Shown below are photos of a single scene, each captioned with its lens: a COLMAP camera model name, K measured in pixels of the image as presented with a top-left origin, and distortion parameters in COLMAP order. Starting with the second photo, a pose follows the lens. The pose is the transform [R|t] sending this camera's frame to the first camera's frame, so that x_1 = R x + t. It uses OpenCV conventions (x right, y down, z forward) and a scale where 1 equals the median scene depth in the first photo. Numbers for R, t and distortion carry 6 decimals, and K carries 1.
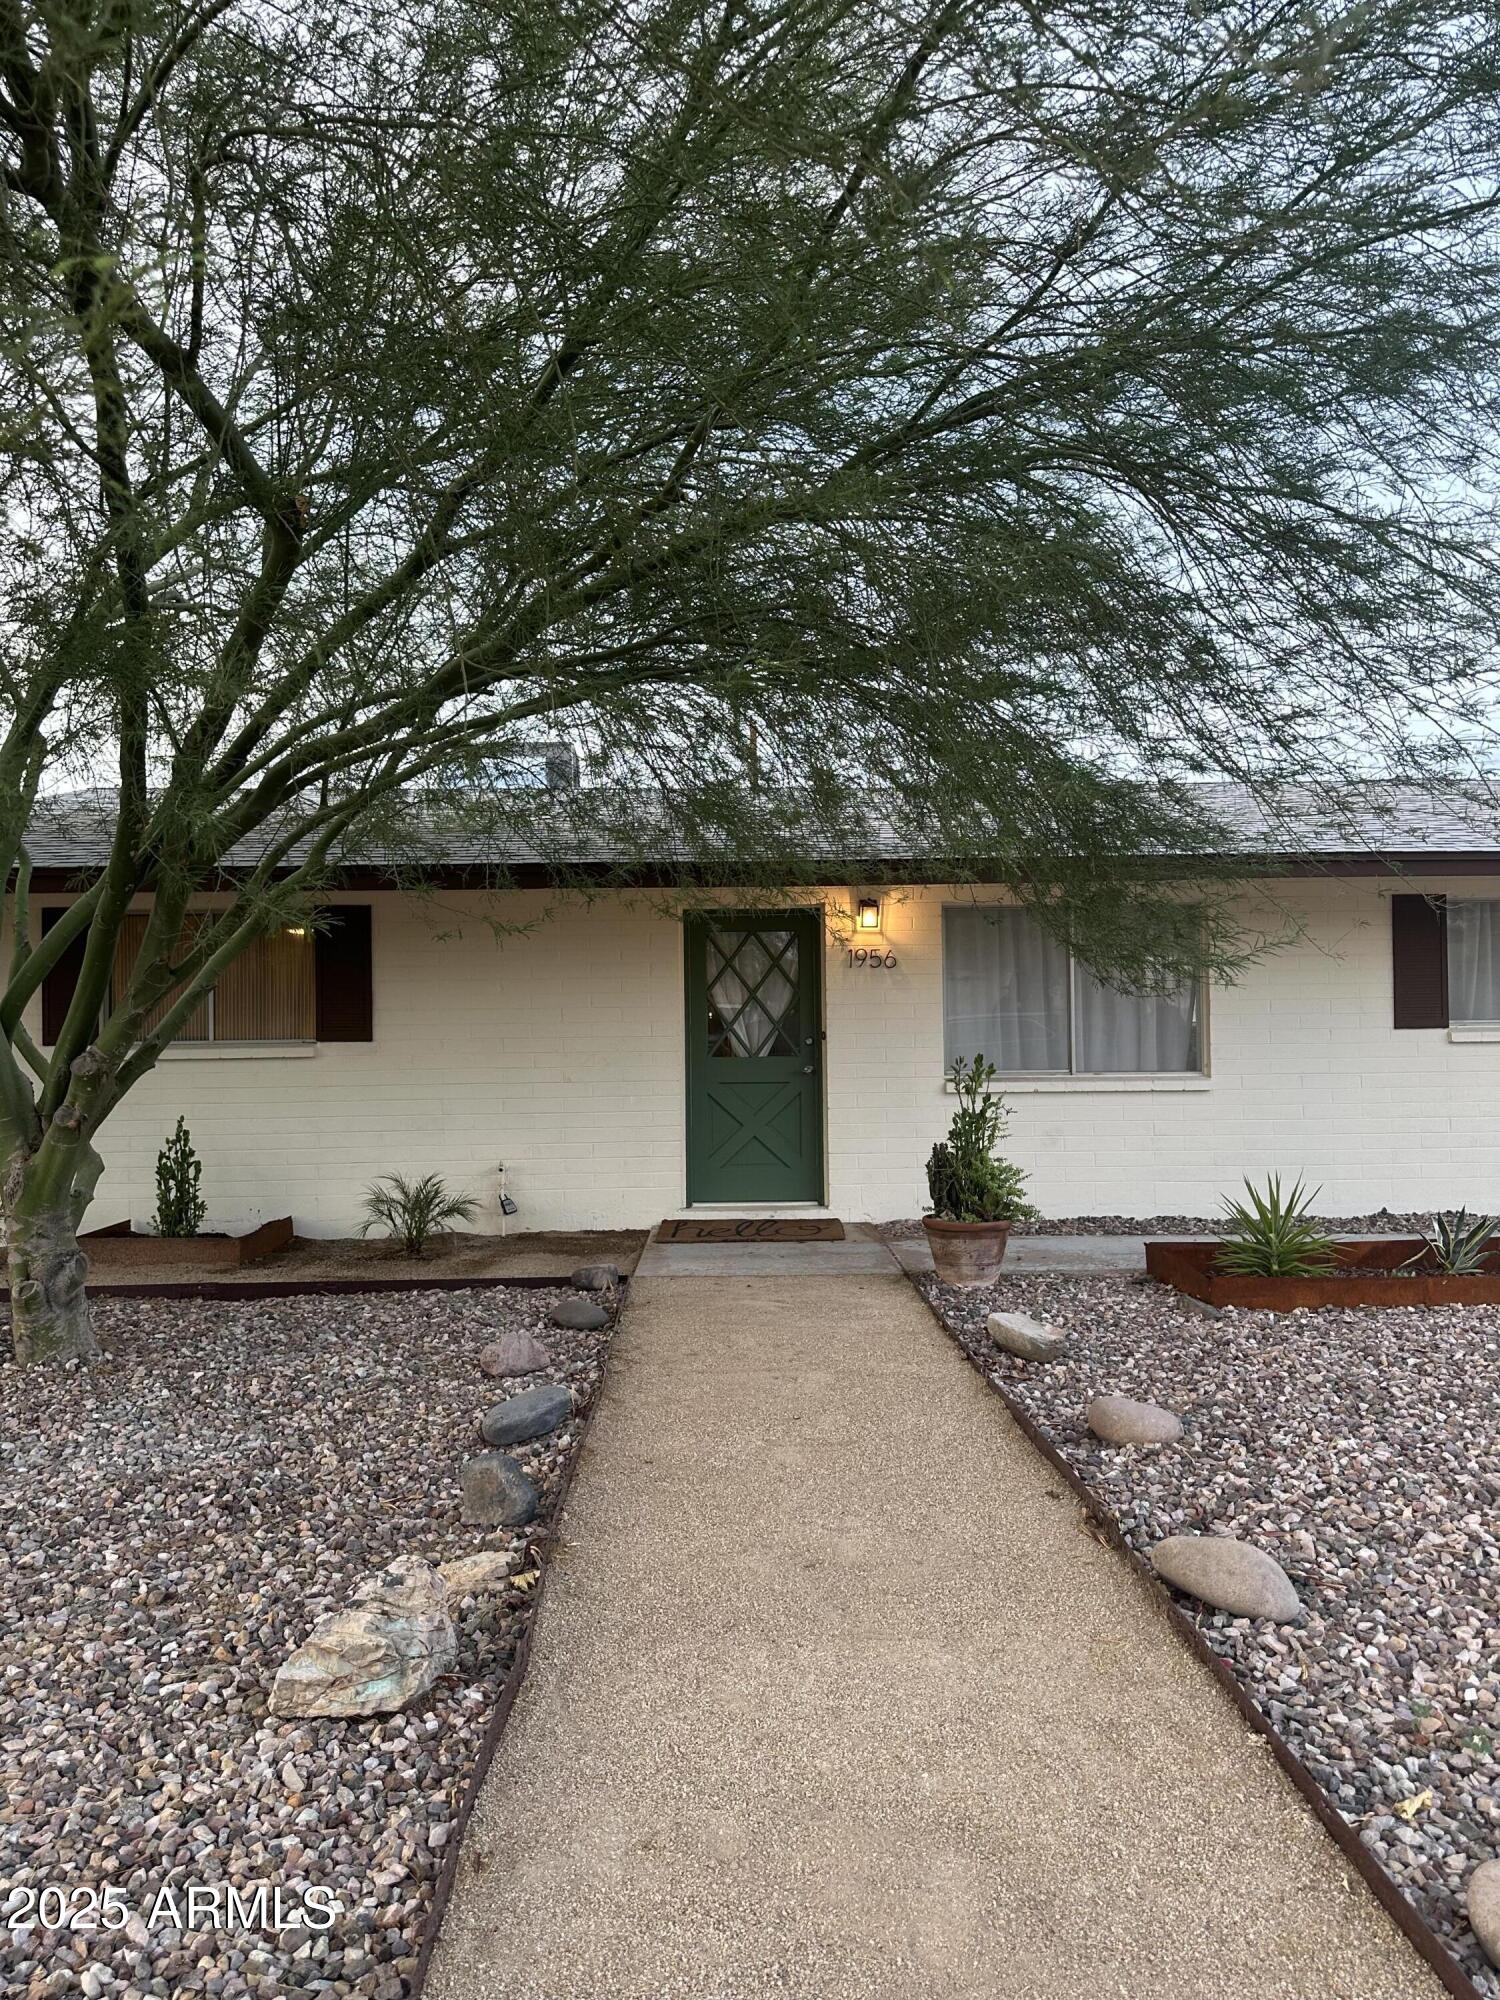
lens RADIAL K [[1565.5, 0, 734.6], [0, 1565.5, 981.6], [0, 0, 1]] dist [0.039142, -0.047986]
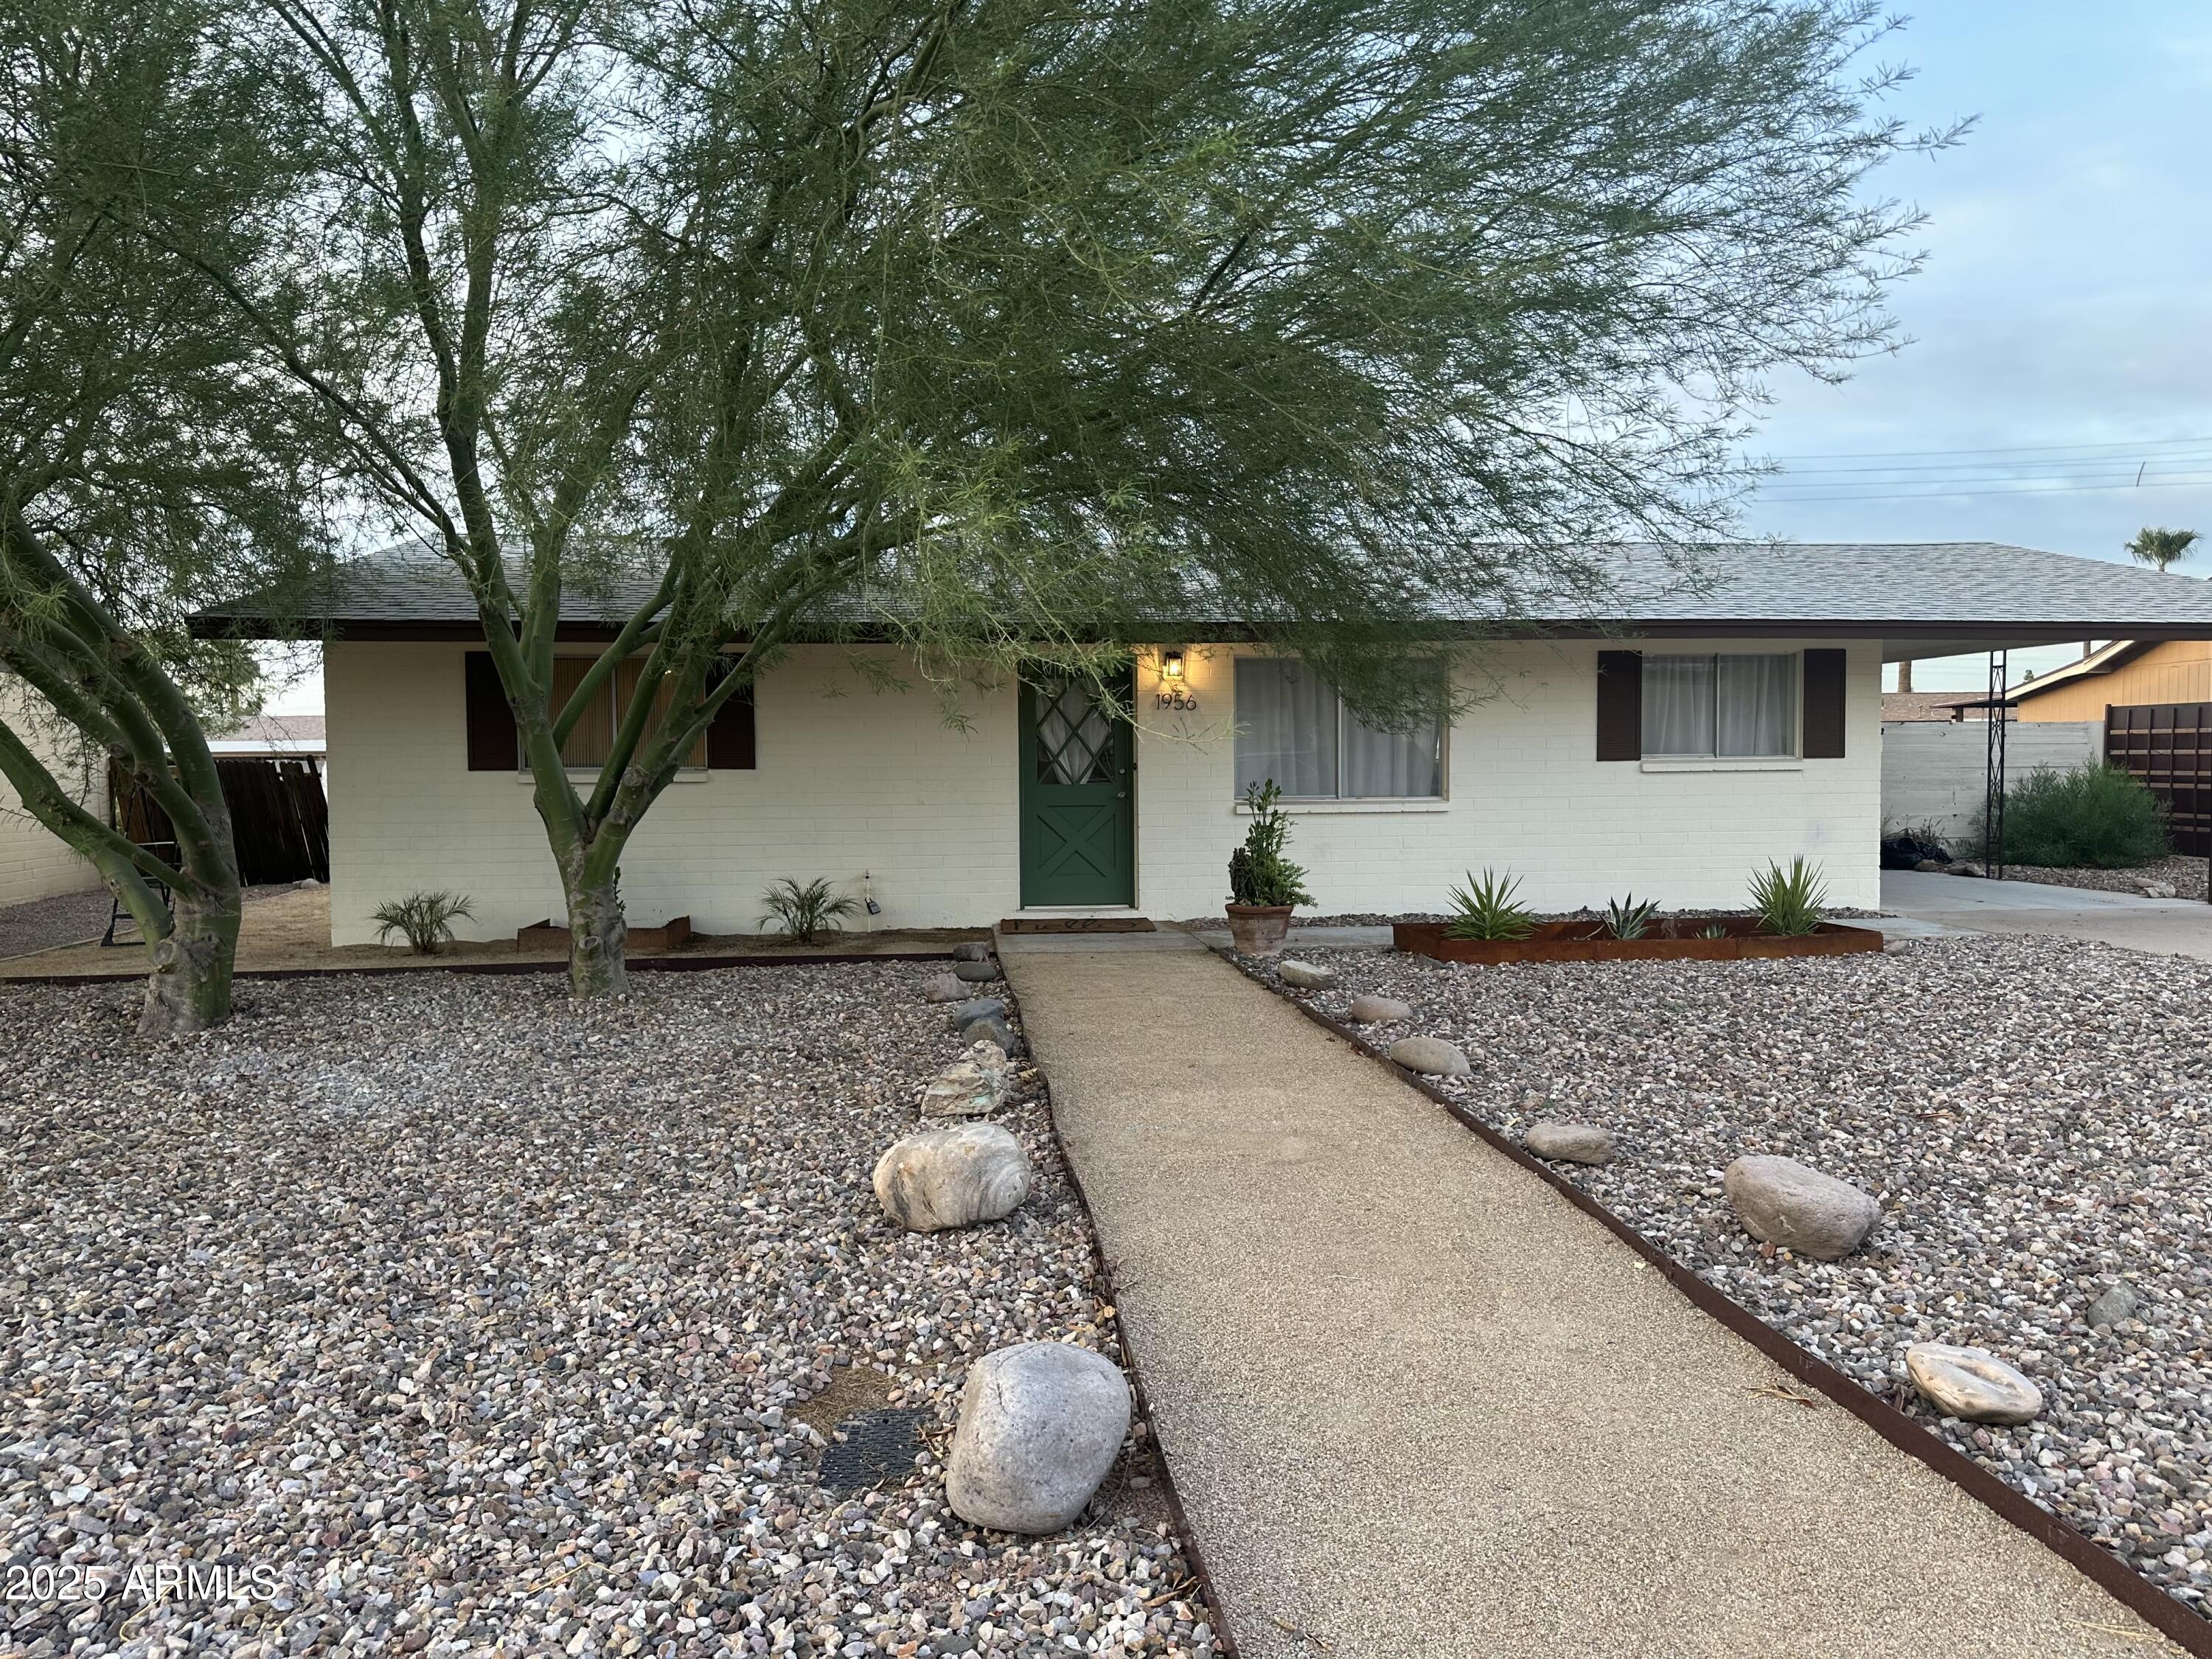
lens RADIAL K [[1731.5, 0, 1114.5], [0, 1731.5, 852.7], [0, 0, 1]] dist [0.039142, -0.047986]
pose [[0.995912, -0.001576, 0.090311, -0.083393], [-0.005275, 0.997126, 0.075572, 0.000448], [-0.090170, -0.075739, 0.993042, -0.337919]]
